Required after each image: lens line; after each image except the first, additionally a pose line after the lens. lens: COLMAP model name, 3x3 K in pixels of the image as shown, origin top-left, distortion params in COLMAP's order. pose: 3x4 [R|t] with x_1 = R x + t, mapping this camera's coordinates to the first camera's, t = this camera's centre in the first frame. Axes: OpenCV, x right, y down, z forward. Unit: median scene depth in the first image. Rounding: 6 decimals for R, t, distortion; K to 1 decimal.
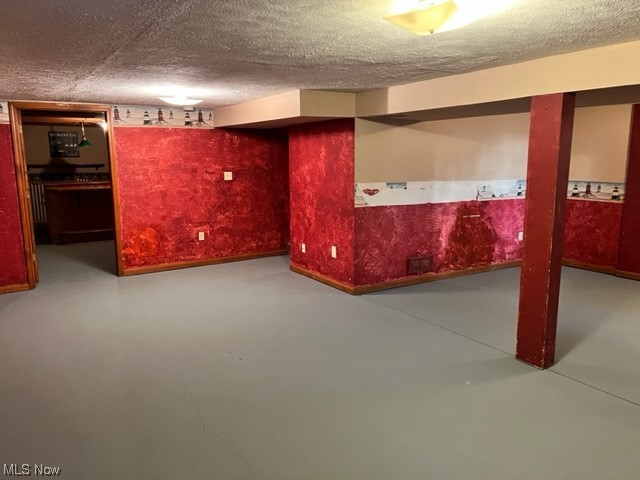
lens RADIAL K [[484.0, 0, 320.0], [0, 484.0, 240.0], [0, 0, 1]] dist [0.059825, -0.003987]
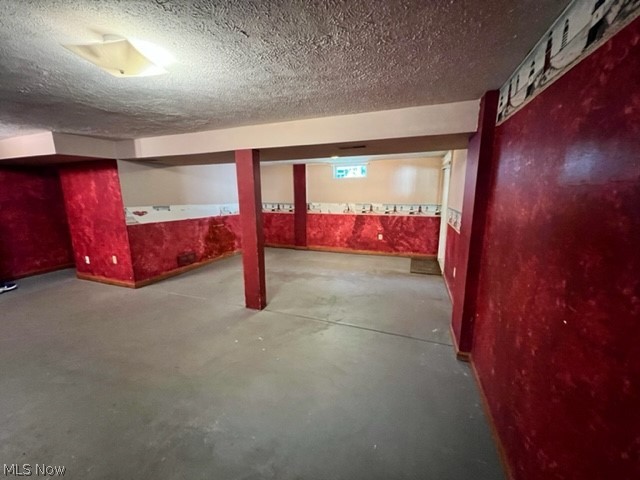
lens RADIAL K [[255.4, 0, 320.0], [0, 255.4, 240.0], [0, 0, 1]] dist [0.000065, -0.000013]
pose [[0.805928, -0.111303, 0.581456, 0.082729], [0.105162, 0.993463, 0.044409, -0.000973], [-0.582598, 0.025357, 0.812365, 0.093854]]
